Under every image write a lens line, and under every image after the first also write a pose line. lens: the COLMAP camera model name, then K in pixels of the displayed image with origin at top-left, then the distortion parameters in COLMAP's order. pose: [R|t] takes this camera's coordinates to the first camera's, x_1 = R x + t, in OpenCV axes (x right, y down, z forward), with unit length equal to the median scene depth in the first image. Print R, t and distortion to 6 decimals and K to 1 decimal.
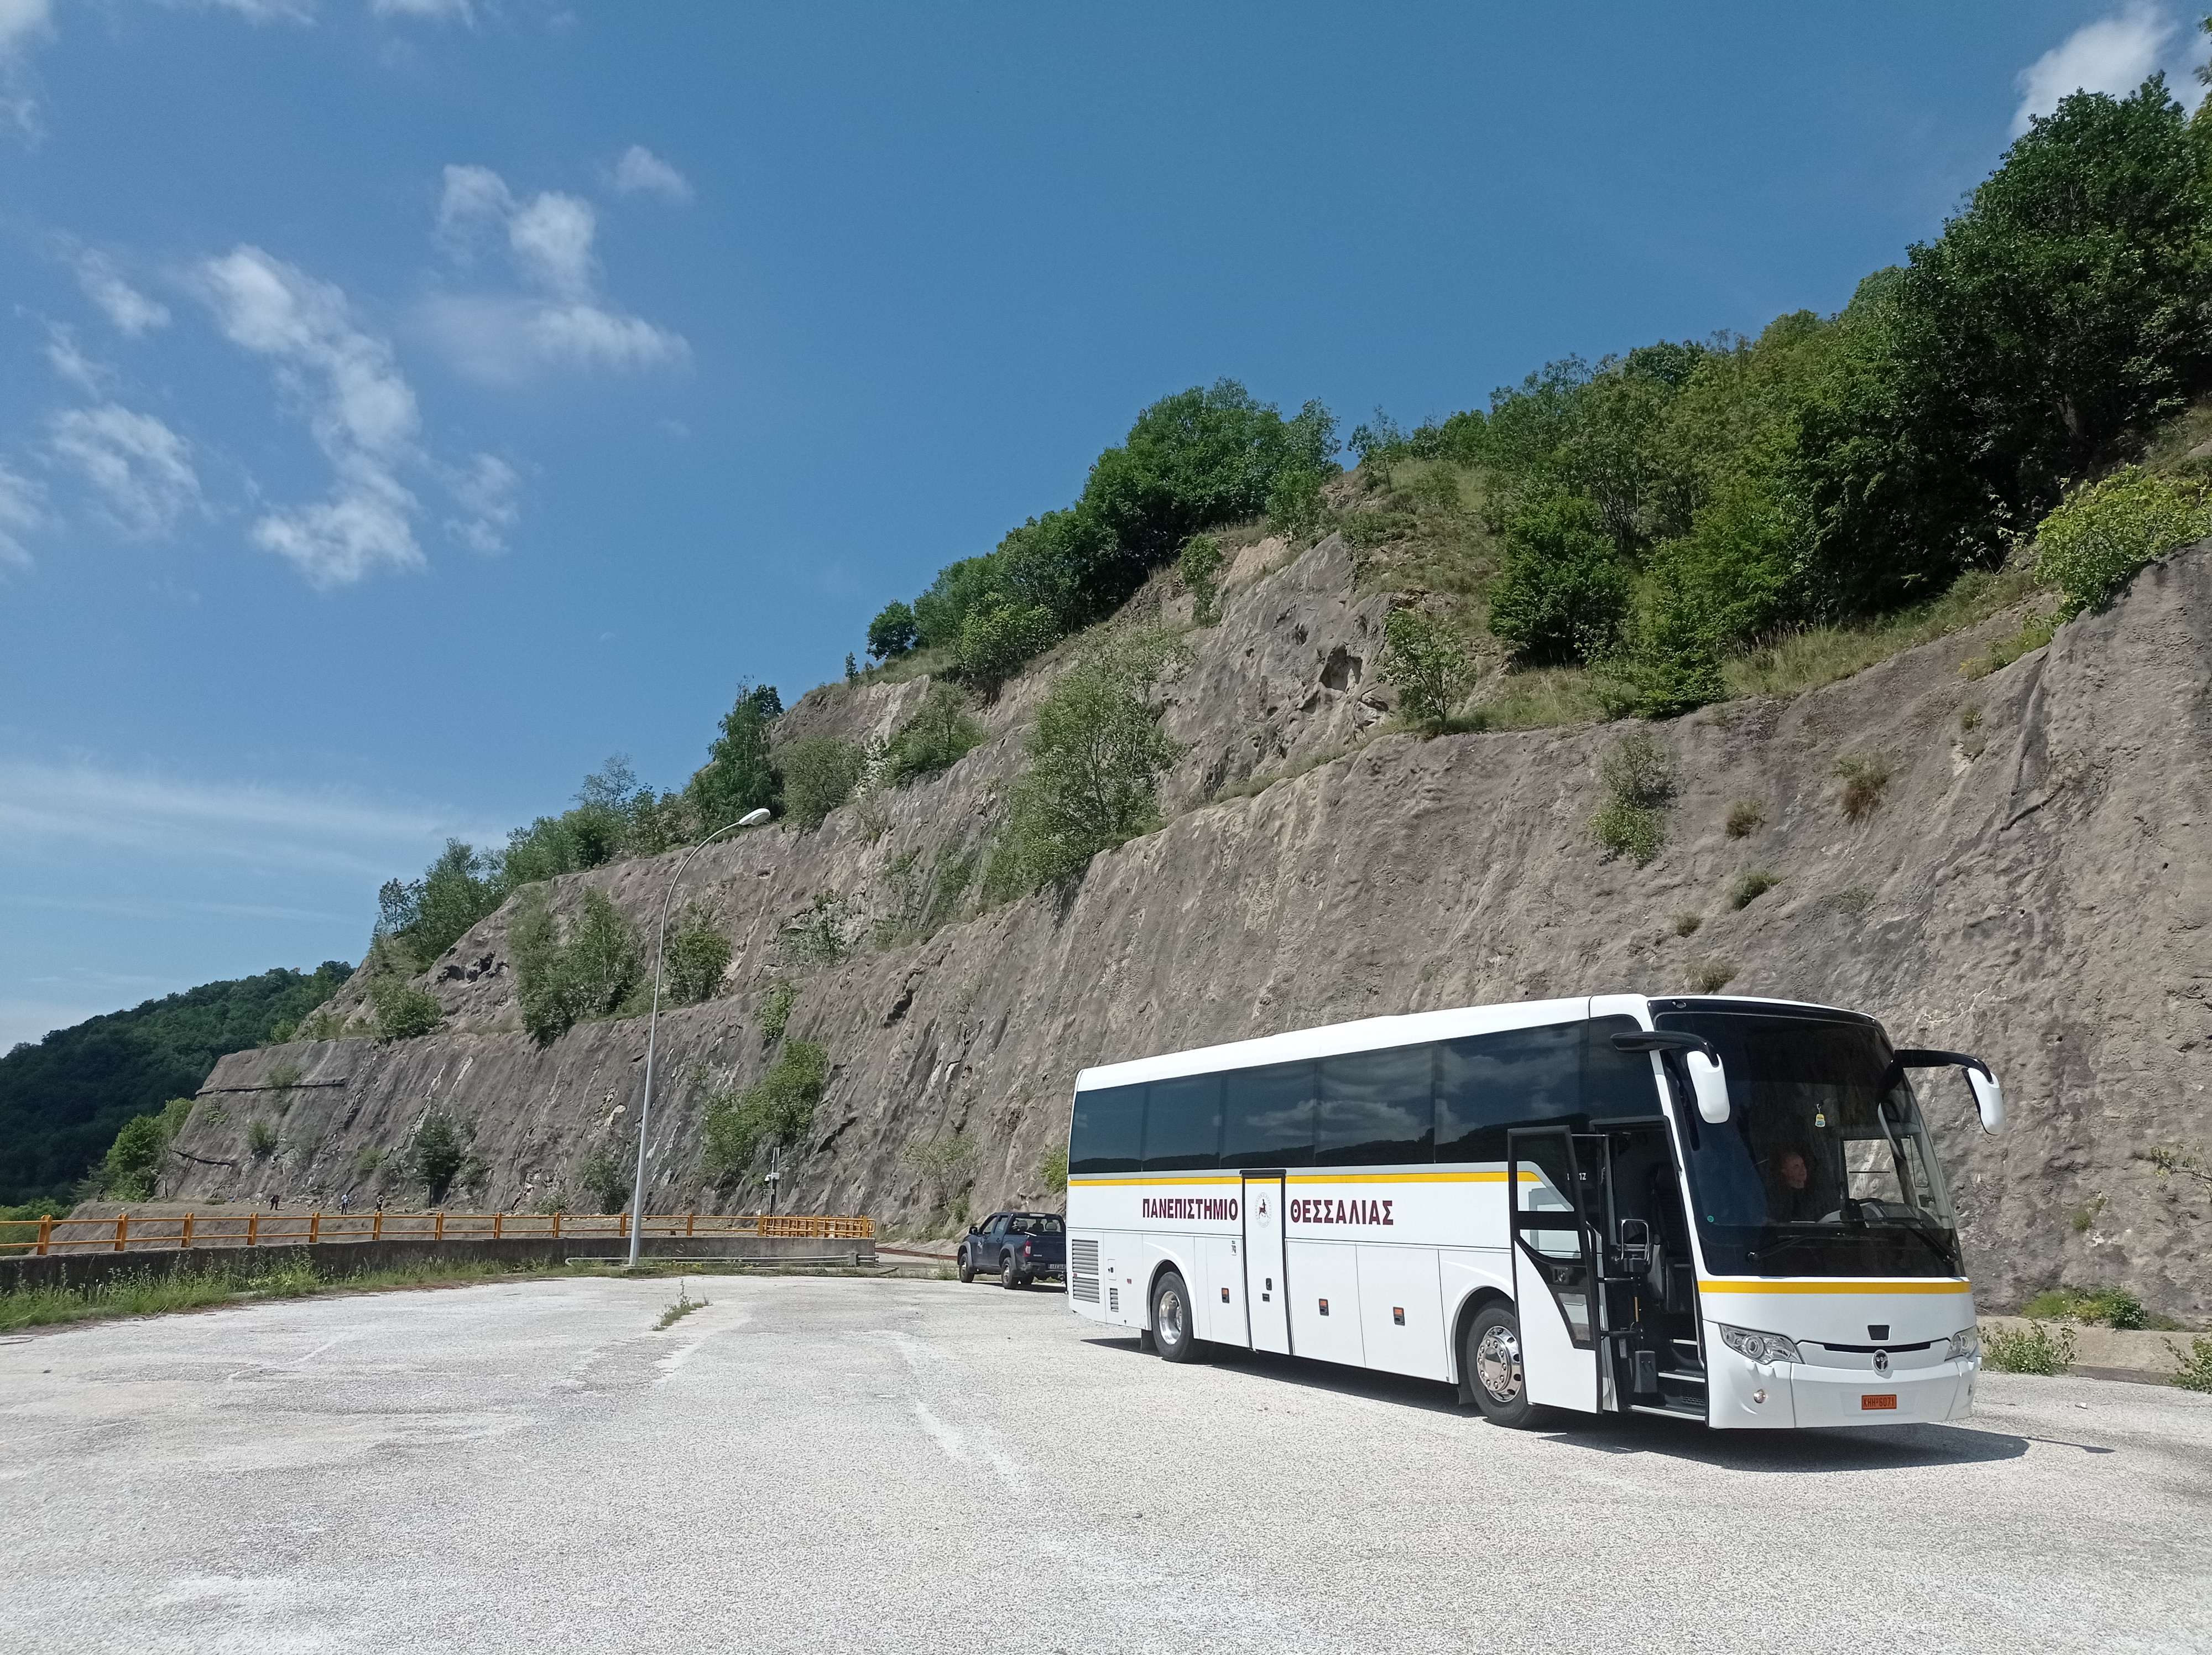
lens RADIAL K [[1649.3, 0, 1106.0], [0, 1649.3, 827.5], [0, 0, 1]] dist [0.049545, -0.028339]
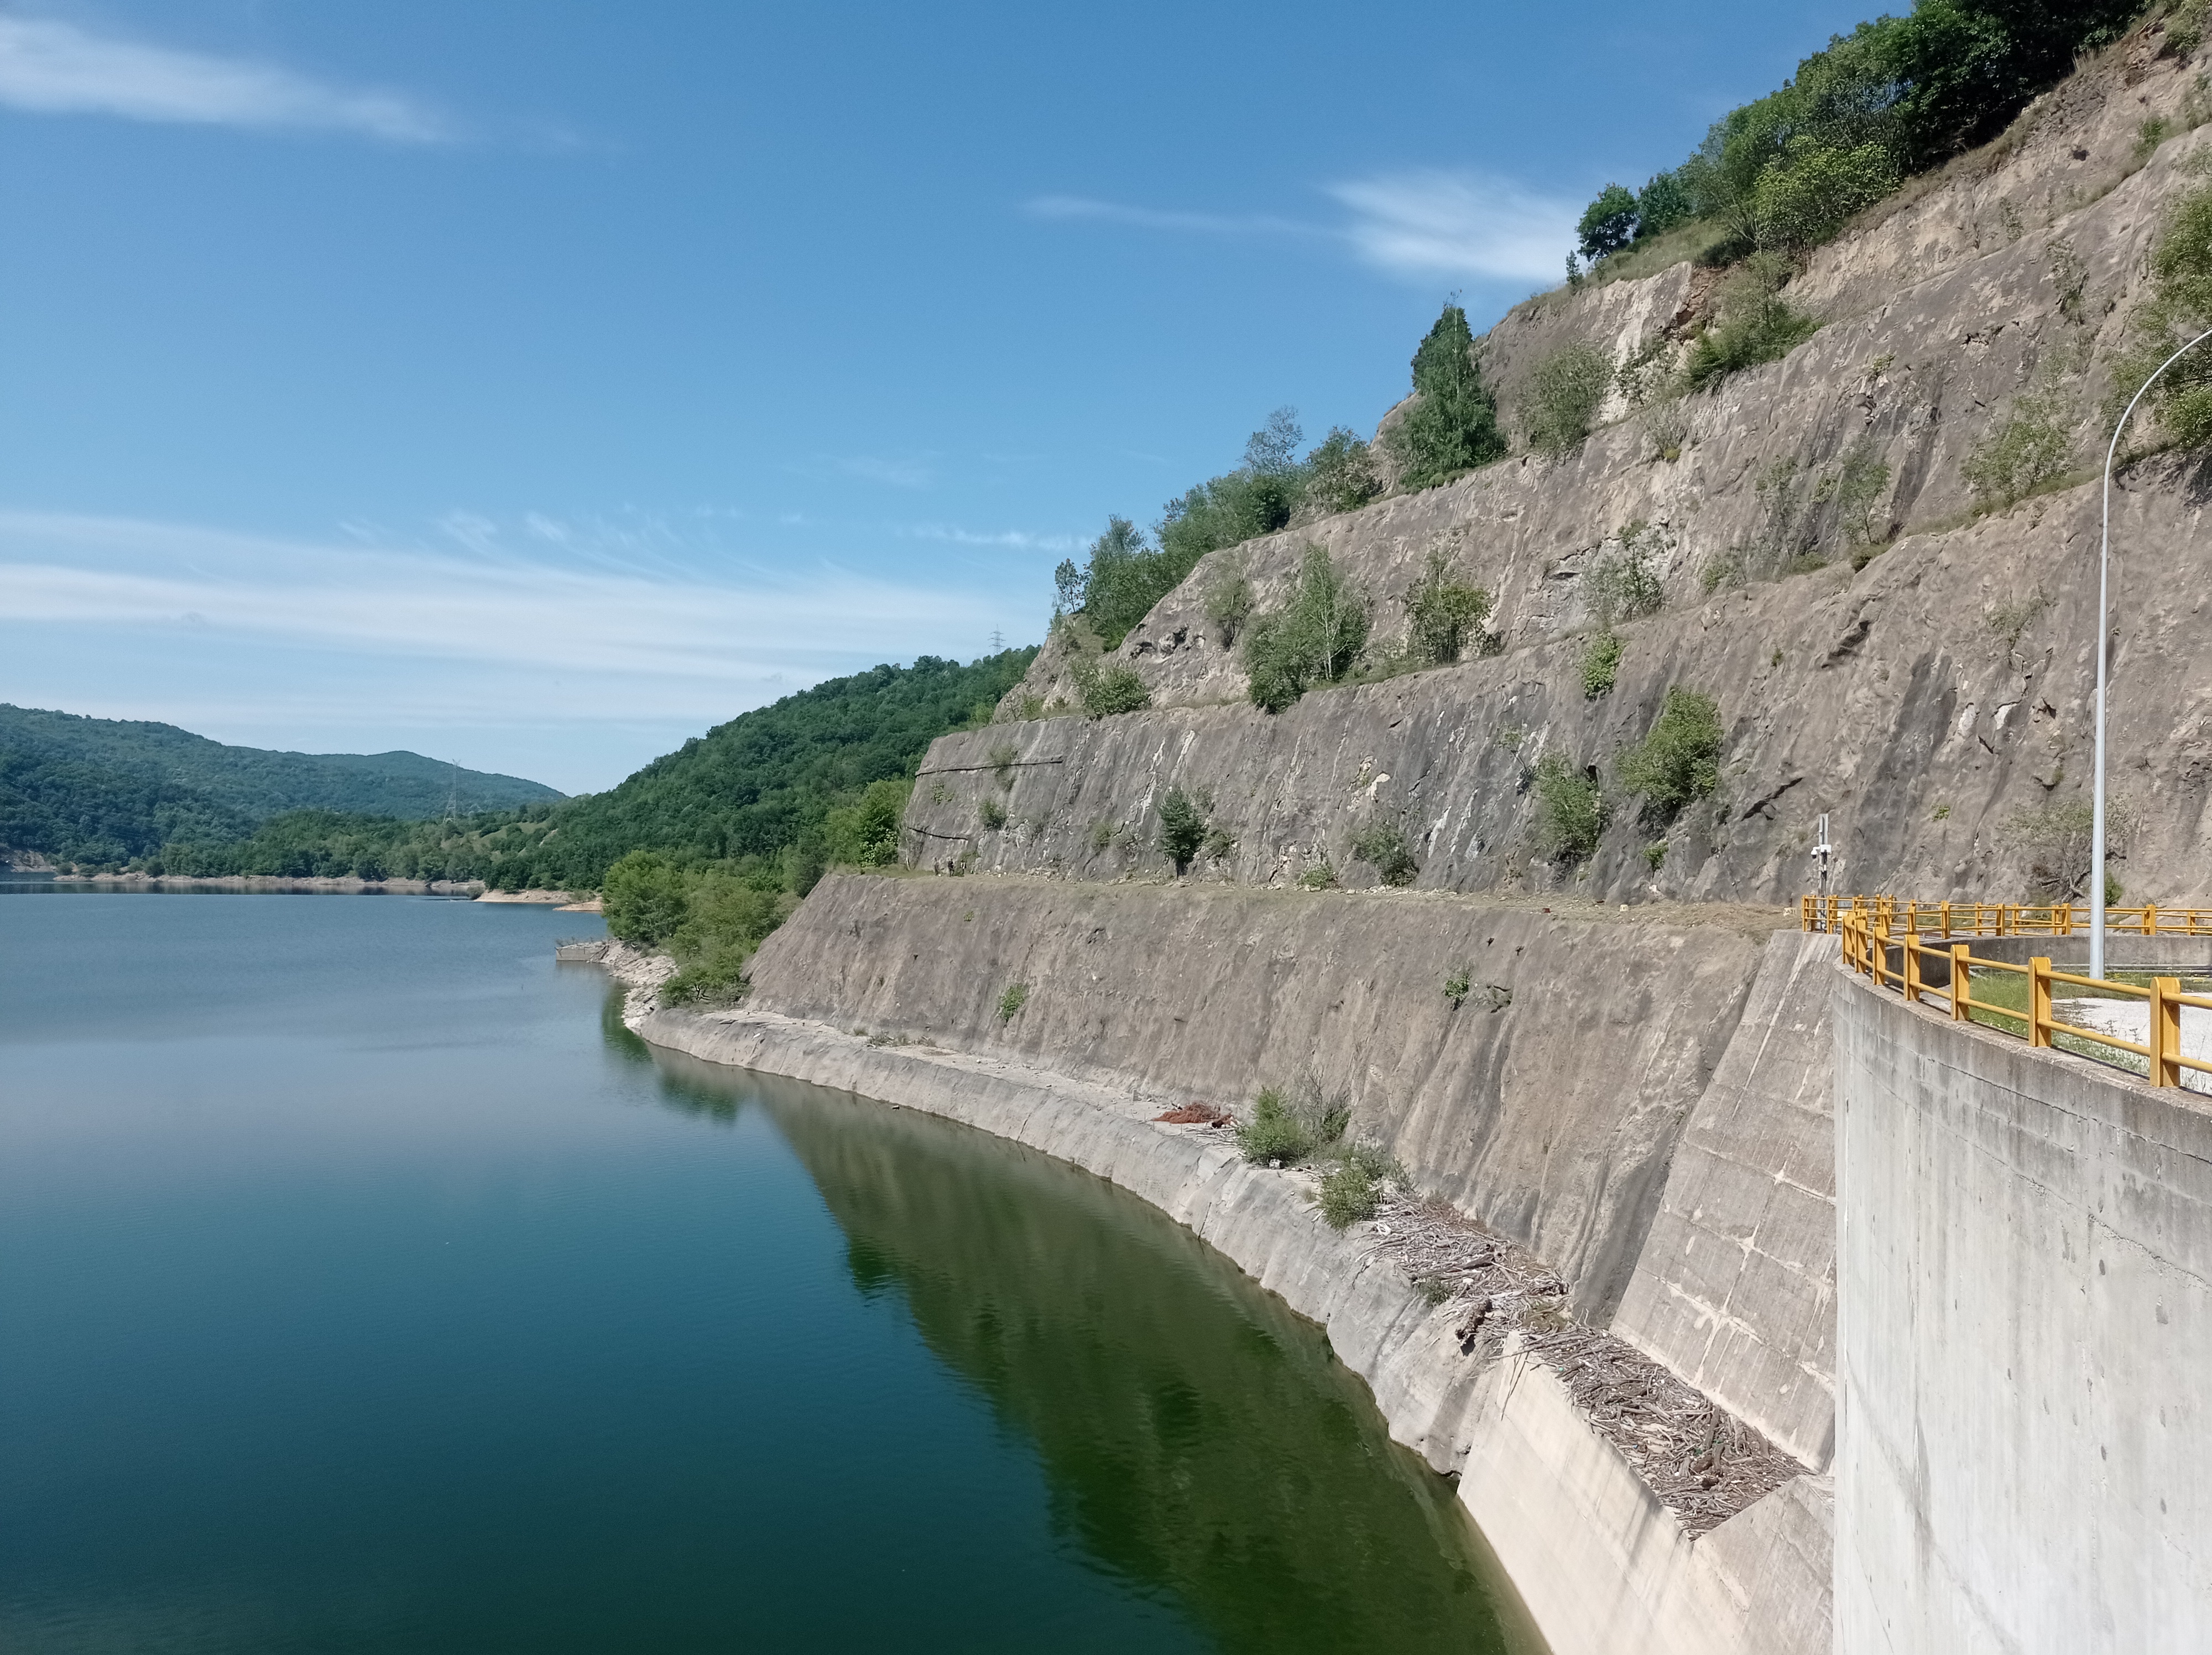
lens RADIAL K [[1649.3, 0, 1106.0], [0, 1649.3, 827.5], [0, 0, 1]] dist [0.049545, -0.028339]
pose [[0.949828, -0.016048, -0.312360, -0.126319], [0.076884, 0.980020, 0.183439, 0.011387], [0.303175, -0.198251, 0.932084, 0.063251]]
